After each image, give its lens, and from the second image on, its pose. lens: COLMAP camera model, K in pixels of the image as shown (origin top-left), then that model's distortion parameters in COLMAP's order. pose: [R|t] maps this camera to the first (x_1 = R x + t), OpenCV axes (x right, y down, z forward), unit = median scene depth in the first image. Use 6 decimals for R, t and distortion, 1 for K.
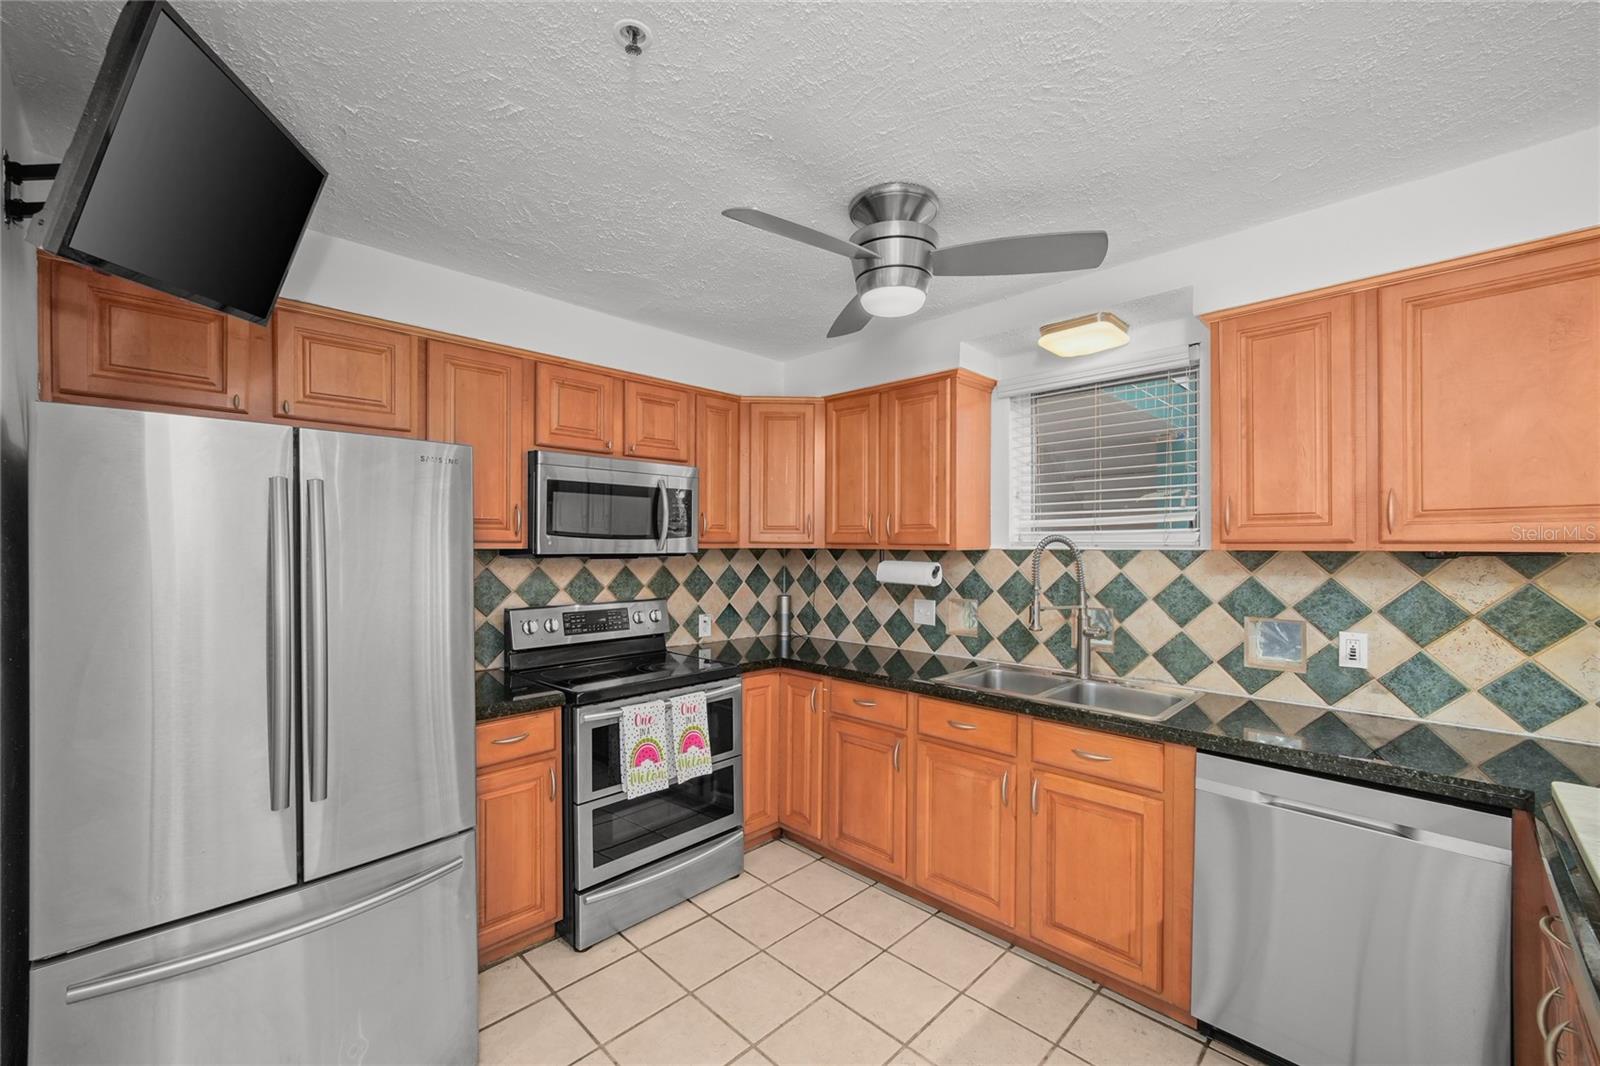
lens RADIAL K [[632.0, 0, 802.4], [0, 632.0, 544.8], [0, 0, 1]] dist [-0.001078, 0.000131]
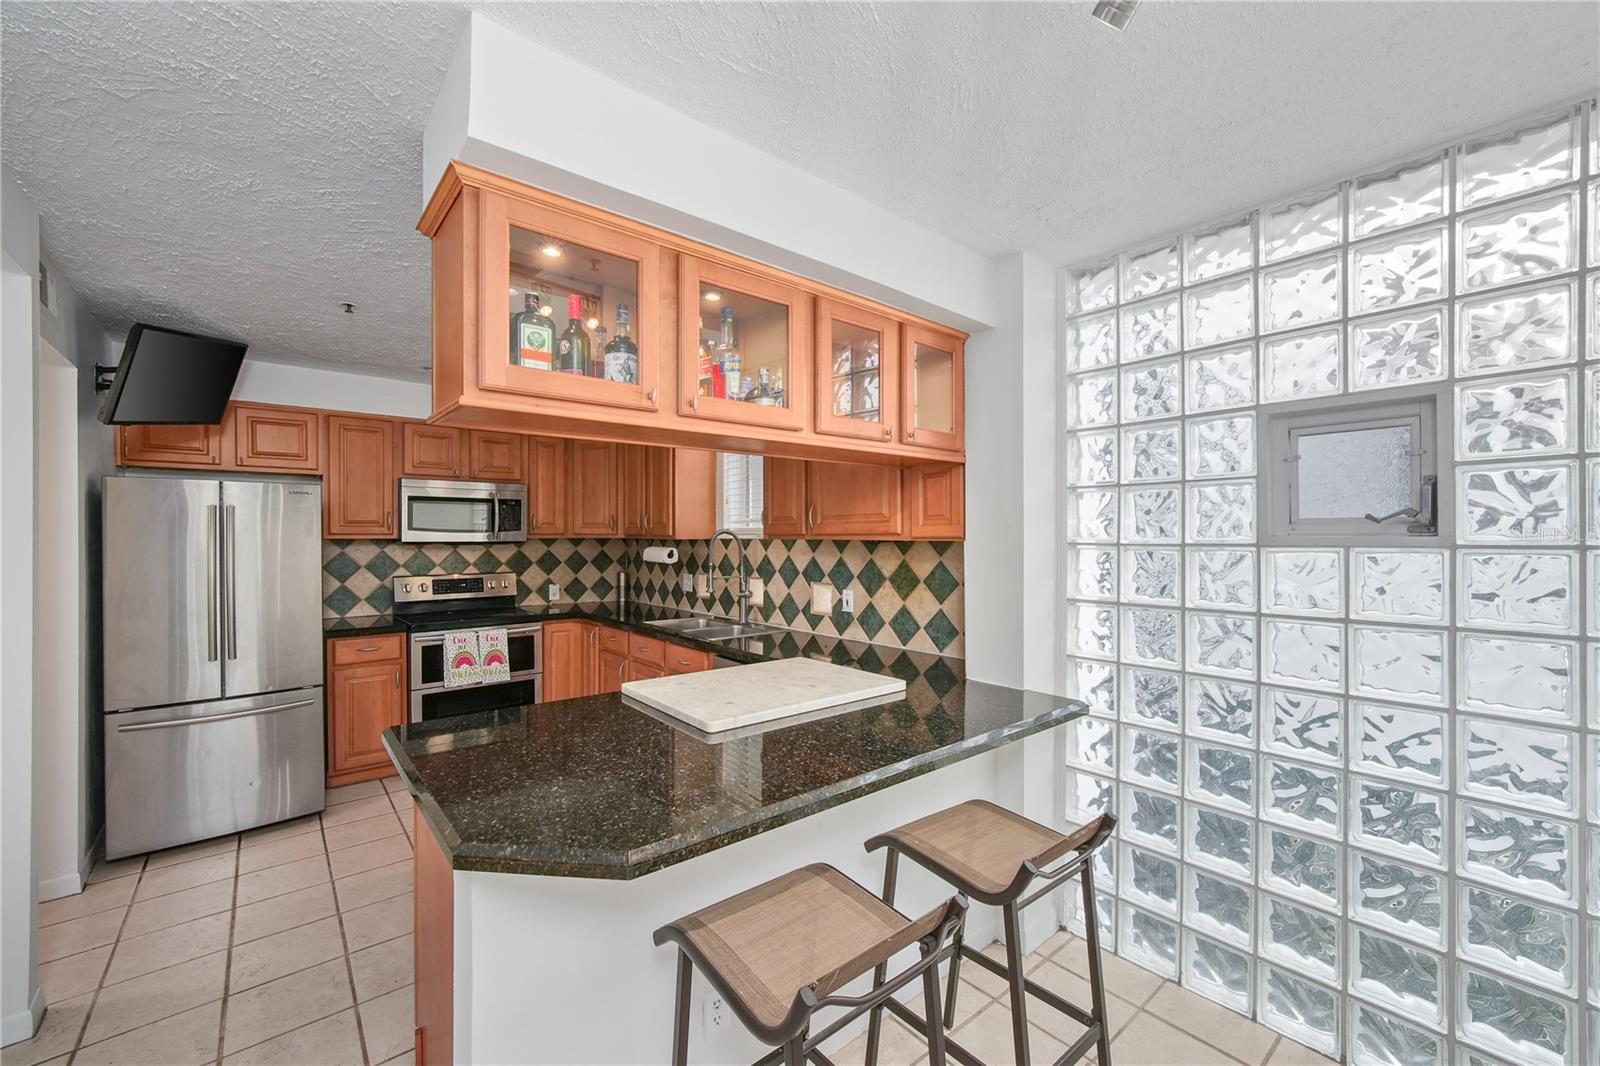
lens RADIAL K [[632.0, 0, 797.4], [0, 632.0, 533.3], [0, 0, 1]] dist [-0.001078, 0.000131]
pose [[0.995678, -0.000027, -0.092875, 0.702476], [-0.000280, 0.999995, -0.003293, -0.001056], [0.092874, 0.003305, 0.995672, -0.493727]]
